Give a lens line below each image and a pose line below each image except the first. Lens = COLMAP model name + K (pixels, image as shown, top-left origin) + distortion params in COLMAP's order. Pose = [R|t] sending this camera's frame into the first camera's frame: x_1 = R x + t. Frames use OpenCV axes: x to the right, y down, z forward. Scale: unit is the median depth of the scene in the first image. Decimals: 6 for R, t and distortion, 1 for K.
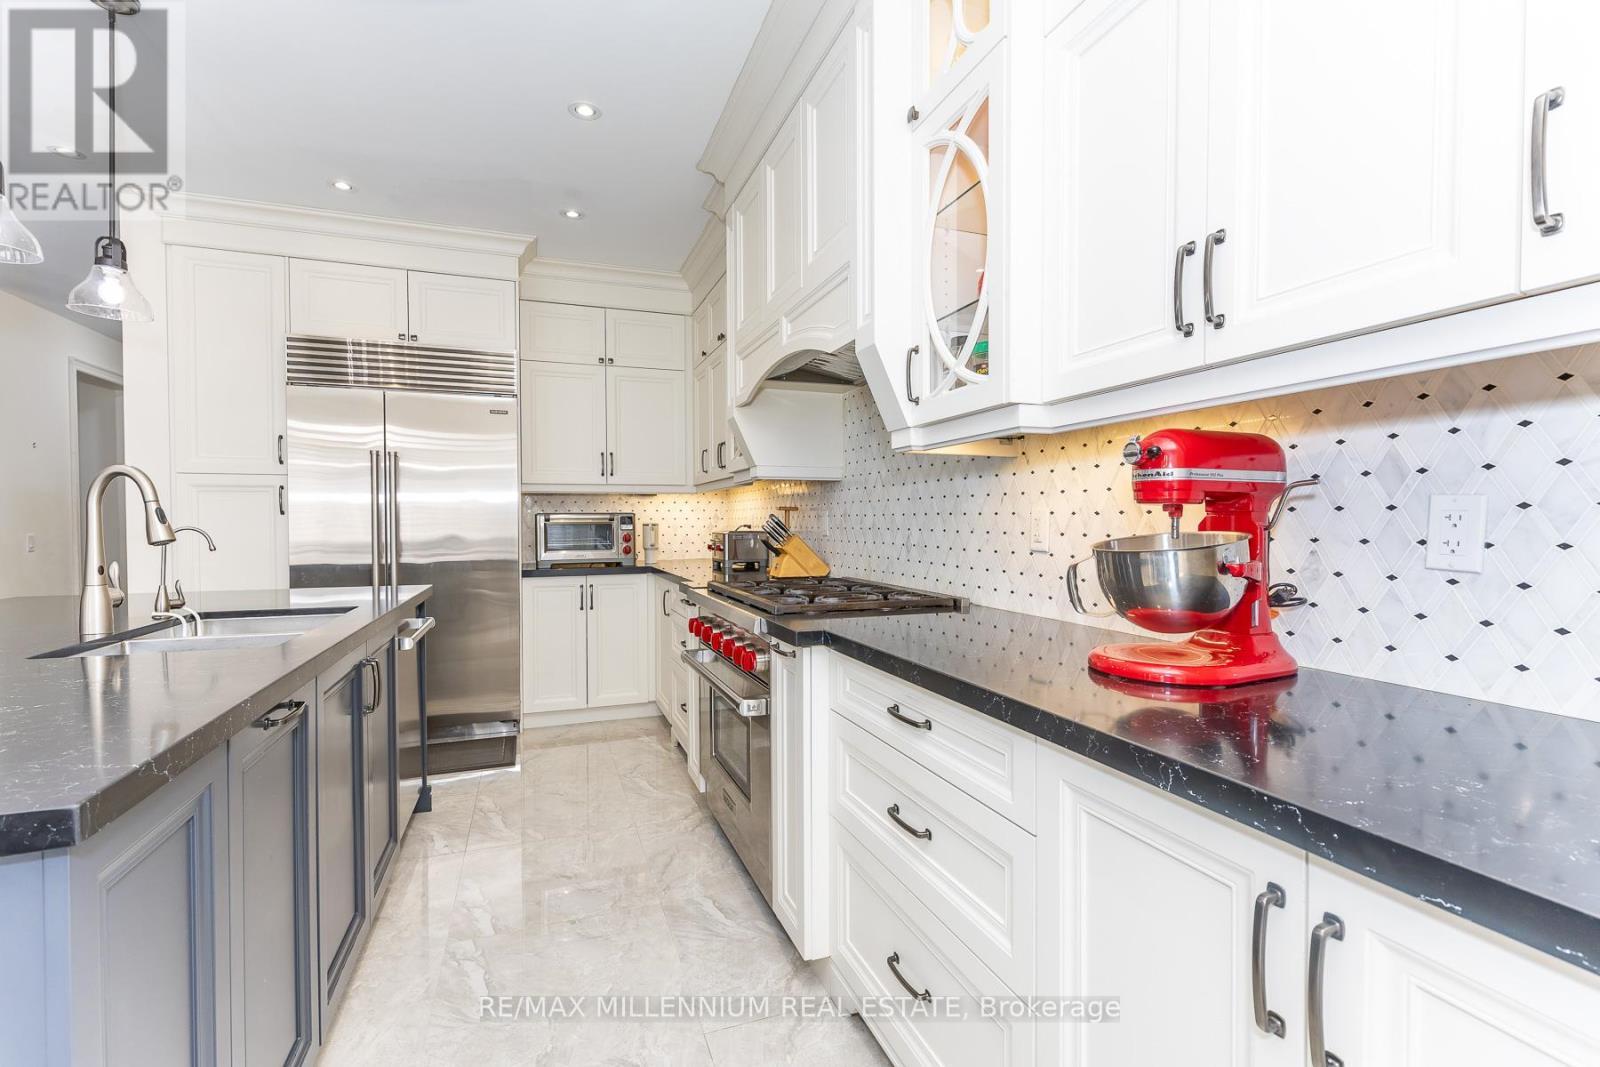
lens RADIAL K [[725.9, 0, 795.5], [0, 725.9, 533.2], [0, 0, 1]] dist [0.006687, -0.002054]
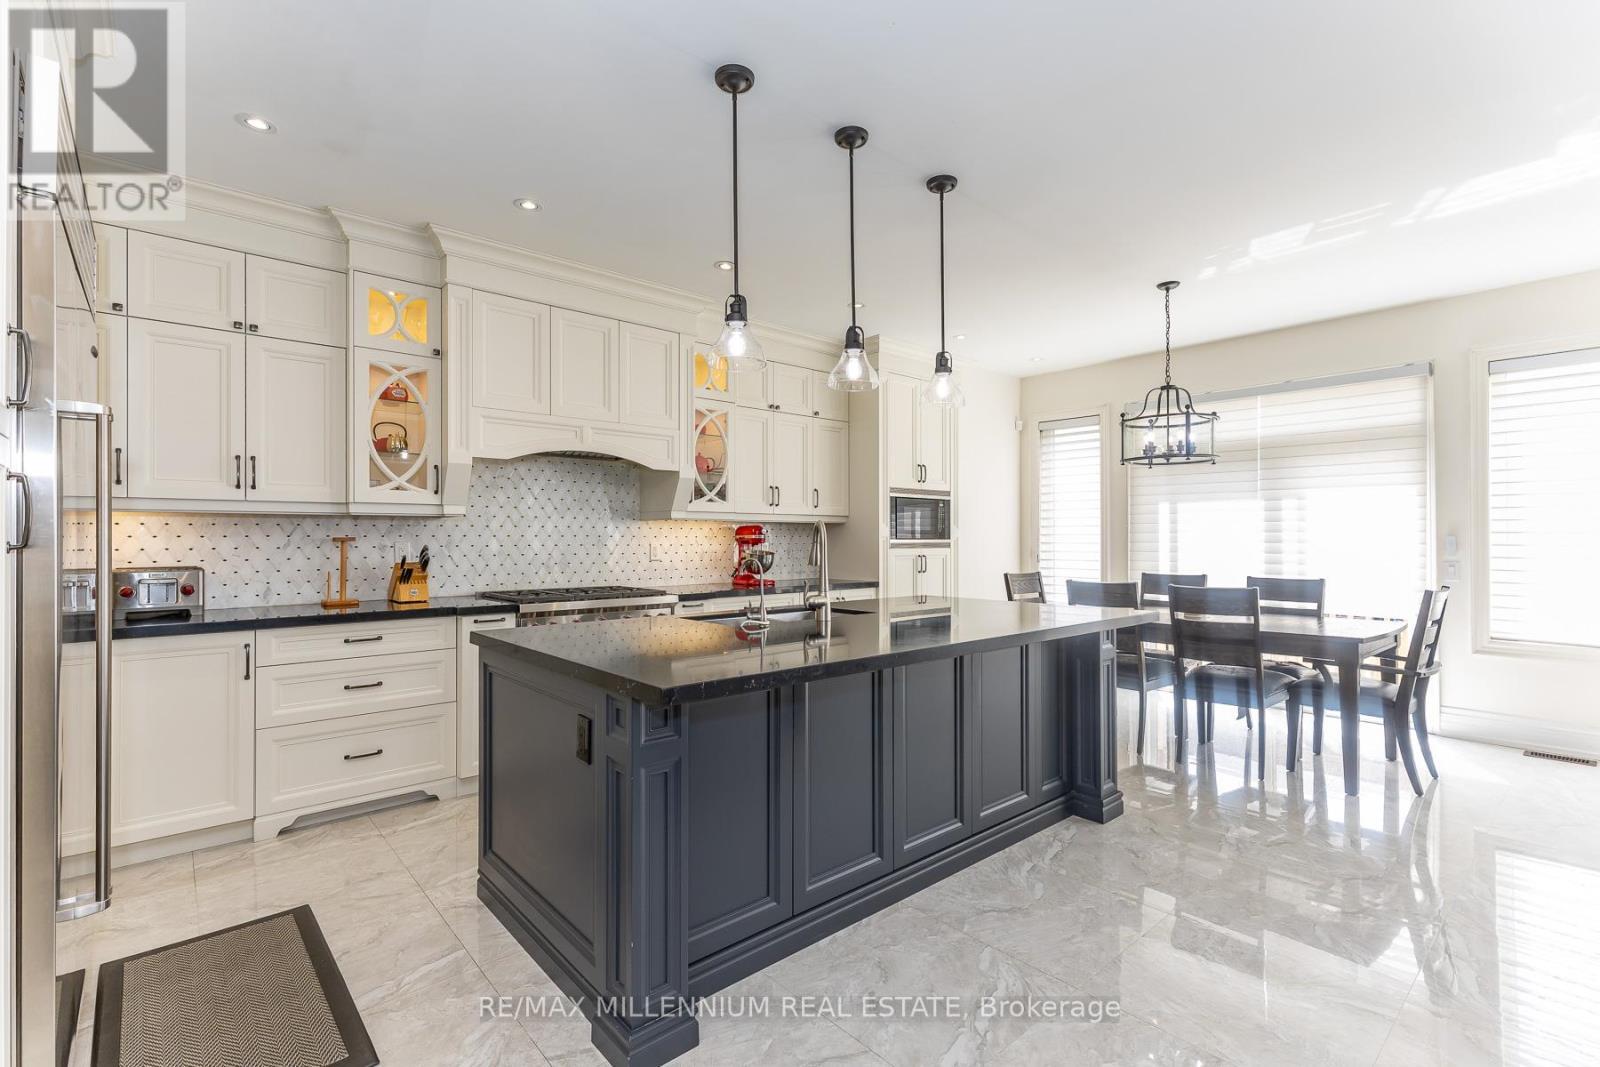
lens RADIAL K [[725.9, 0, 799.9], [0, 725.9, 533.4], [0, 0, 1]] dist [0.006687, -0.002054]
pose [[-0.373236, 0.004132, 0.927727, -1.881873], [0.014082, 0.999900, 0.001212, -0.055039], [-0.927630, 0.013517, -0.373257, 1.282495]]
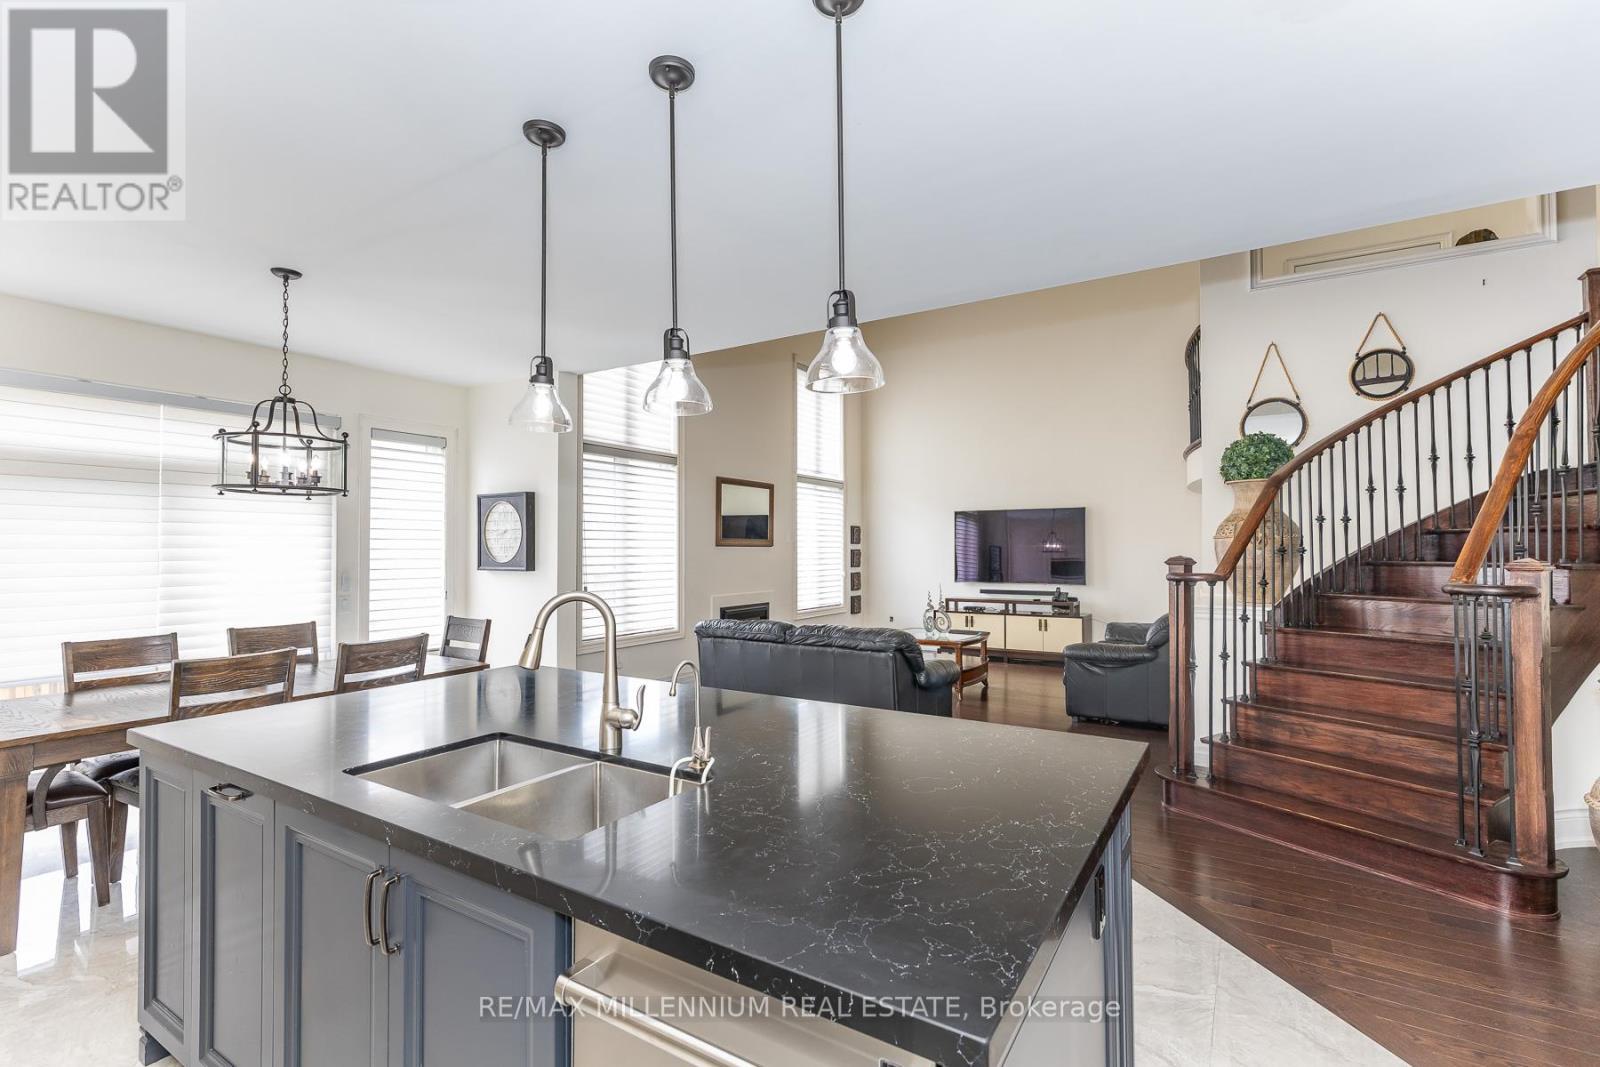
lens RADIAL K [[725.9, 0, 802.7], [0, 725.9, 534.6], [0, 0, 1]] dist [0.006687, -0.002054]
pose [[-0.782964, -0.009109, -0.622001, -0.390131], [-0.005572, 0.999955, -0.007629, -0.132446], [0.622042, -0.002507, -0.782980, 1.543072]]
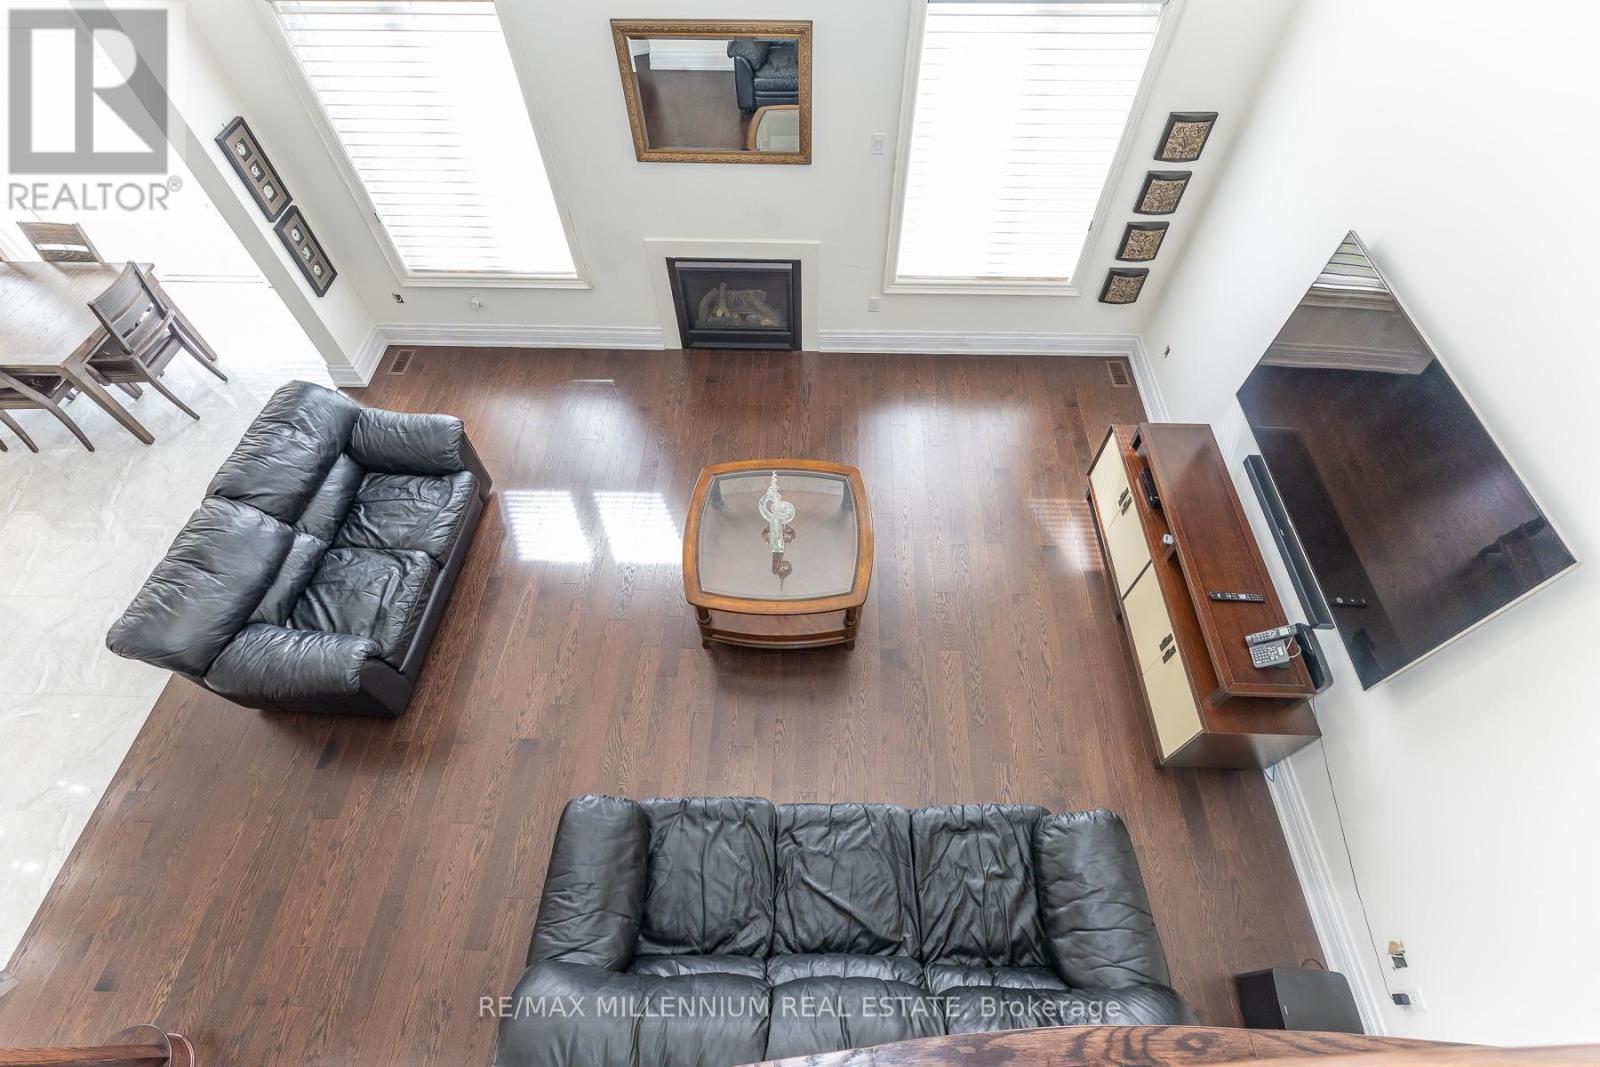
lens RADIAL K [[725.9, 0, 800.5], [0, 725.9, 536.1], [0, 0, 1]] dist [0.006687, -0.002054]
pose [[-0.929592, -0.297991, 0.216932, -3.293692], [0.014799, 0.557897, 0.829778, -1.139254], [-0.368292, 0.774565, -0.514207, 0.244918]]
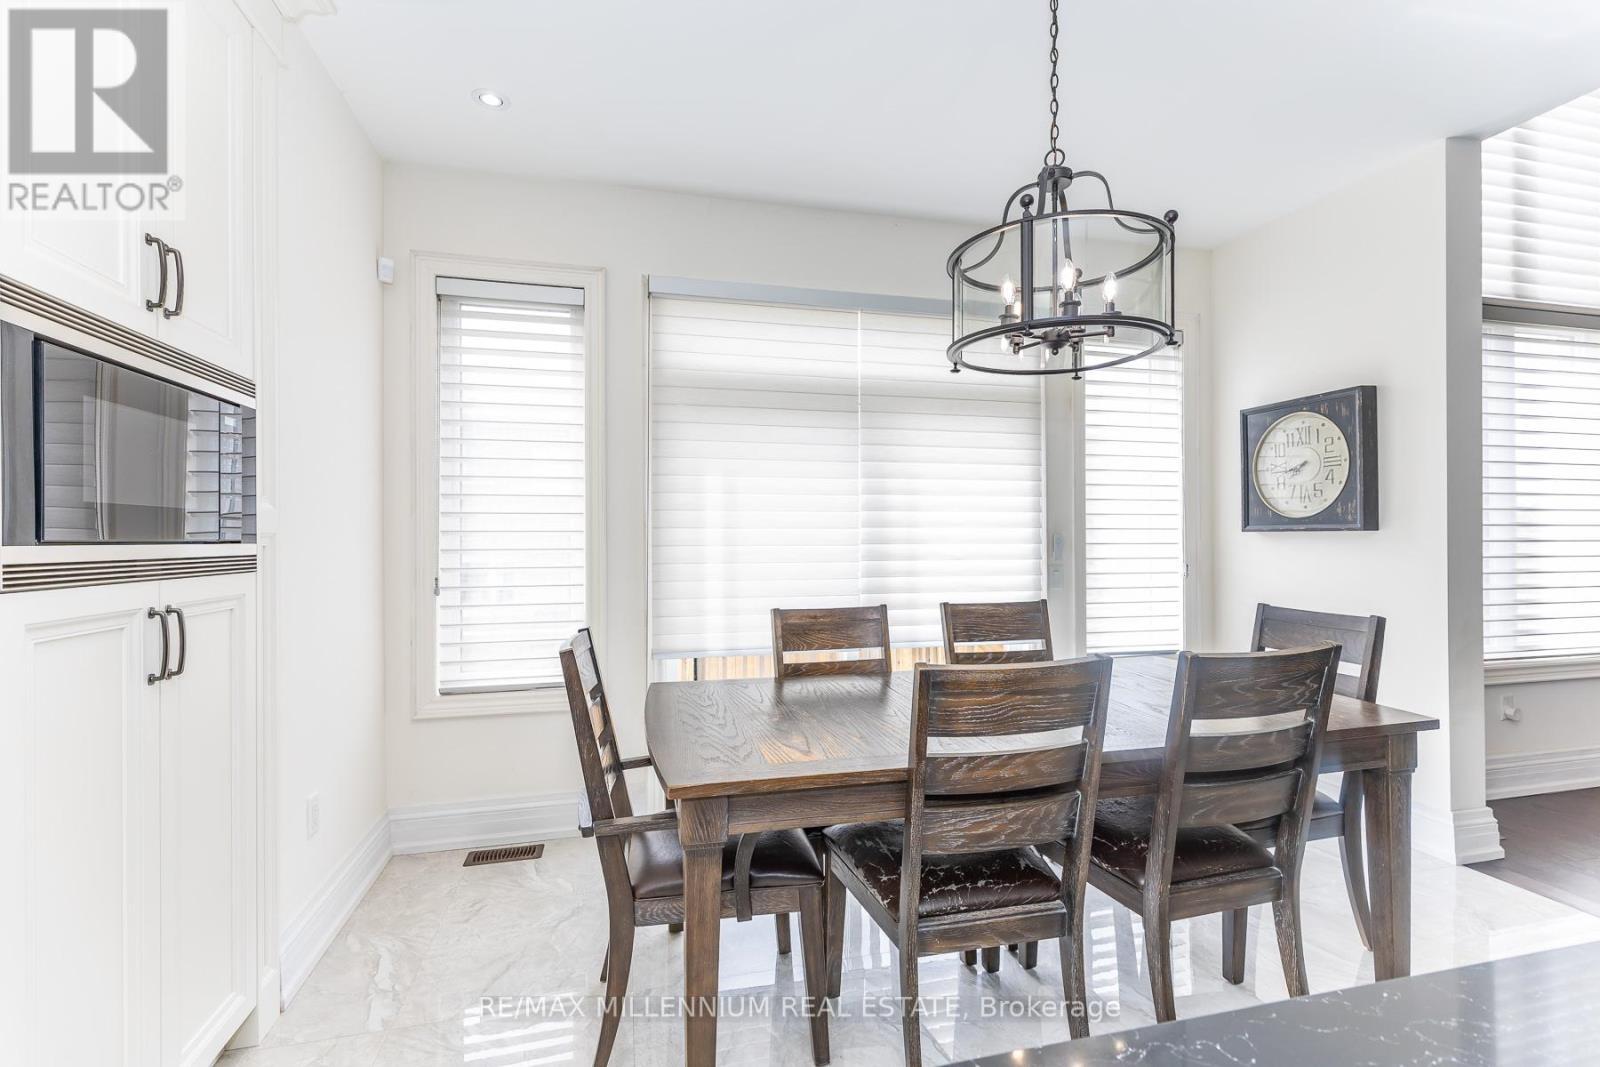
lens RADIAL K [[725.9, 0, 800.3], [0, 725.9, 536.0], [0, 0, 1]] dist [0.006687, -0.002054]
pose [[-0.995077, 0.004325, 0.099006, -0.284993], [0.005546, 0.999912, 0.012062, -0.036457], [-0.098945, 0.012551, -0.995014, 0.505397]]
